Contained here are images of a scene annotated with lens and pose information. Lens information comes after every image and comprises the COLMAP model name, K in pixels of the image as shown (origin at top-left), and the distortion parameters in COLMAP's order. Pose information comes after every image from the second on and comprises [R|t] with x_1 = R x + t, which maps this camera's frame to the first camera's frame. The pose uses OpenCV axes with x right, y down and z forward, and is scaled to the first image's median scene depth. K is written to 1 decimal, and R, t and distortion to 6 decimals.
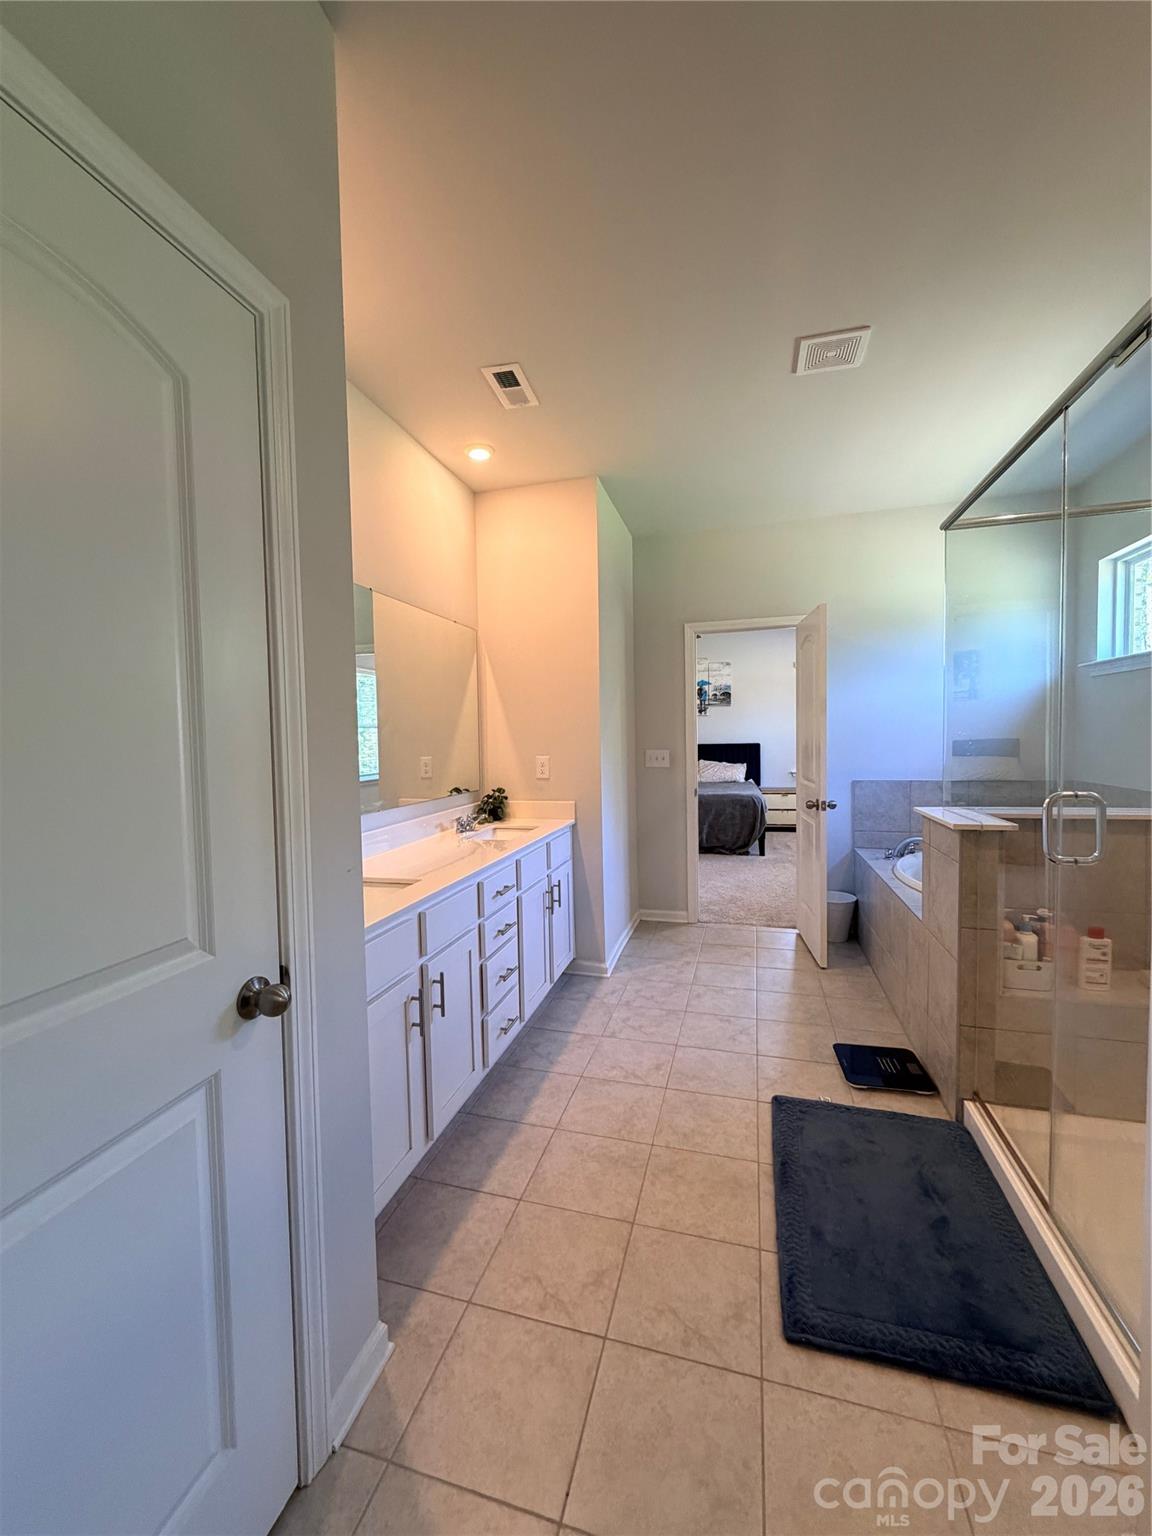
lens RADIAL K [[612.2, 0, 573.6], [0, 612.2, 759.6], [0, 0, 1]] dist [-0.002391, 0.000352]
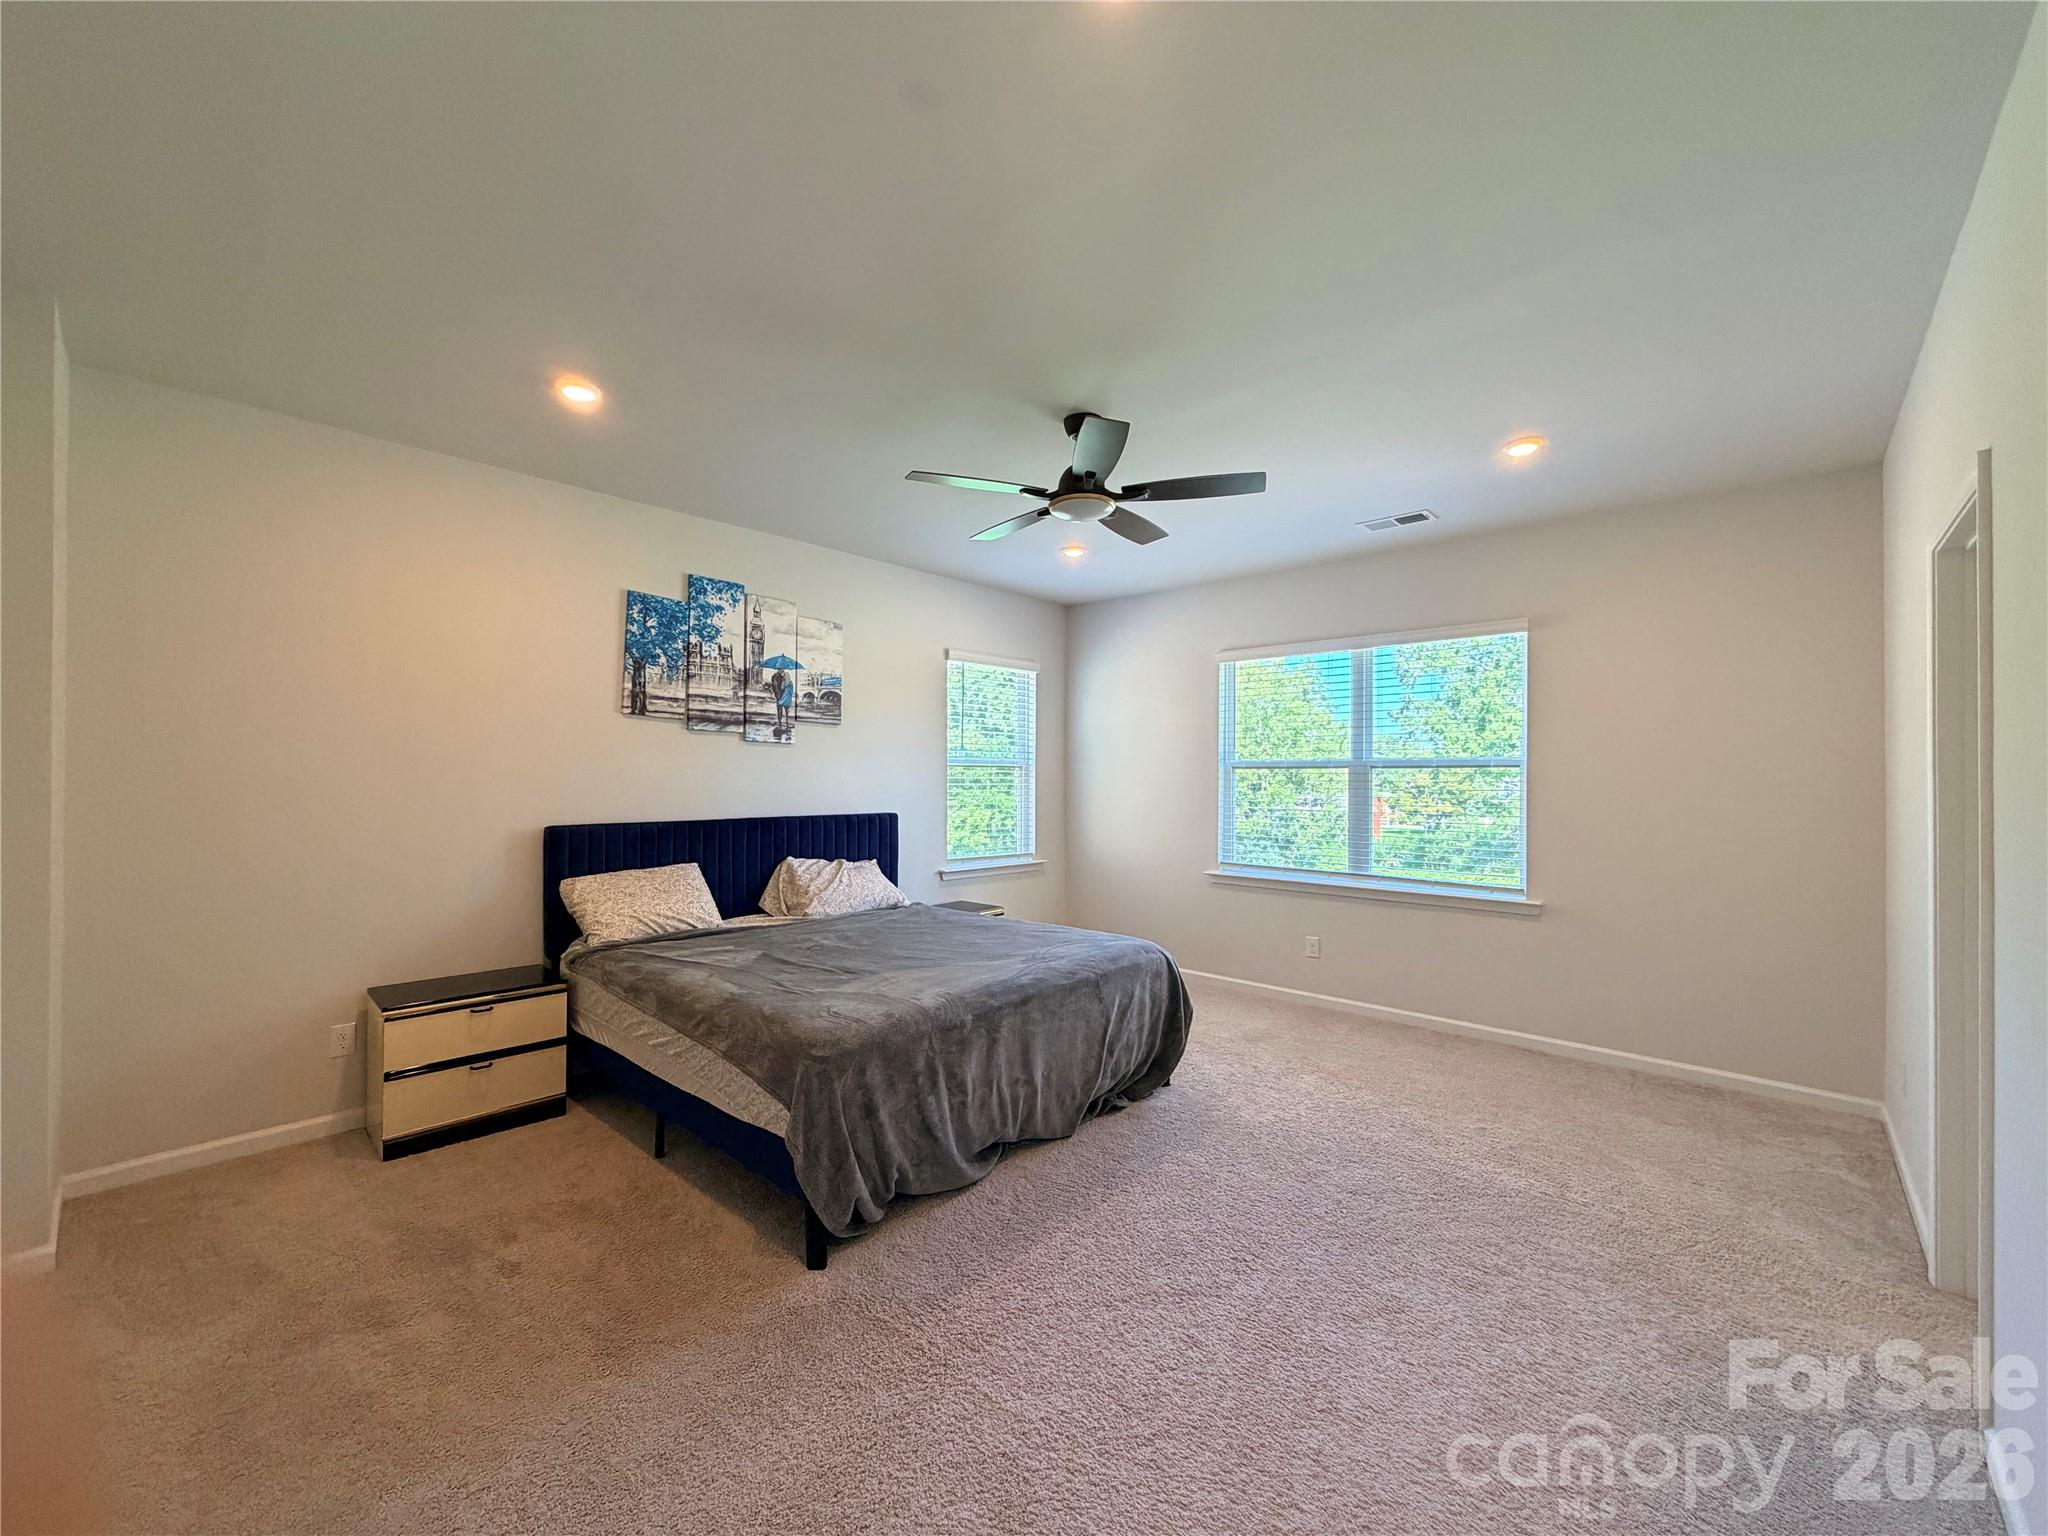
lens RADIAL K [[816.2, 0, 1019.7], [0, 816.2, 772.7], [0, 0, 1]] dist [-0.002391, 0.000352]
pose [[0.458613, 0.026359, 0.888245, -0.185470], [0.025804, 0.998743, -0.042962, -0.027815], [-0.888262, 0.042623, 0.457356, 0.630956]]
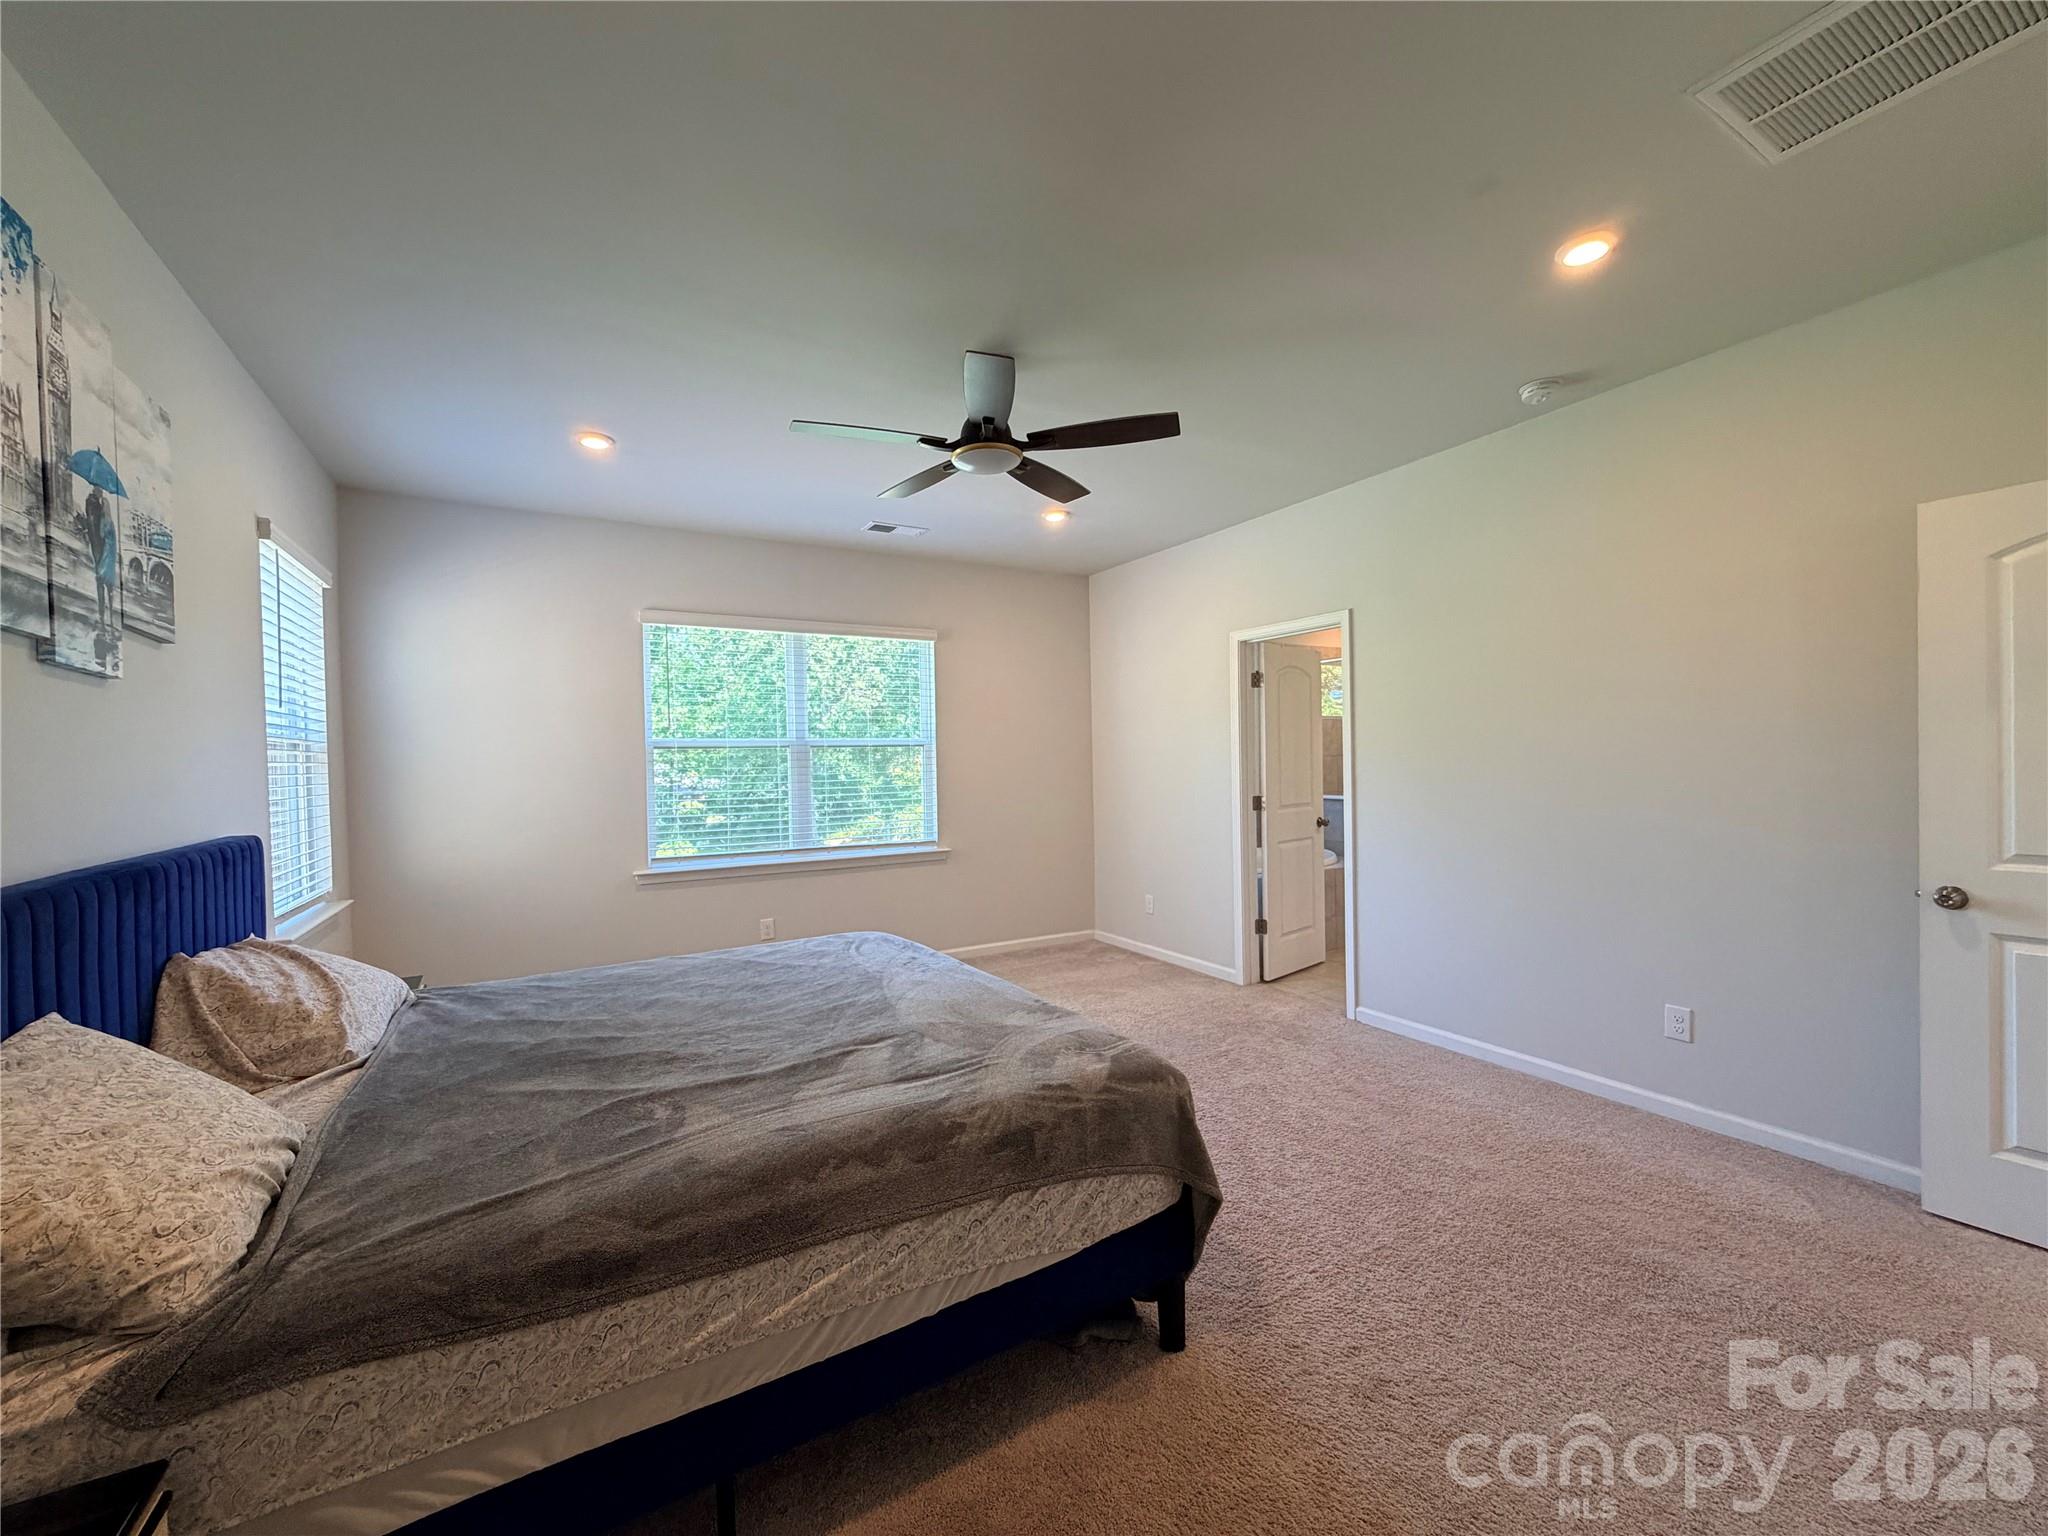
lens RADIAL K [[816.2, 0, 1020.7], [0, 816.2, 766.1], [0, 0, 1]] dist [-0.002391, 0.000352]
pose [[-0.715582, 0.025628, 0.698058, -0.098436], [0.061655, 0.997744, 0.026572, -0.041759], [-0.695803, 0.062053, -0.715548, 0.995336]]
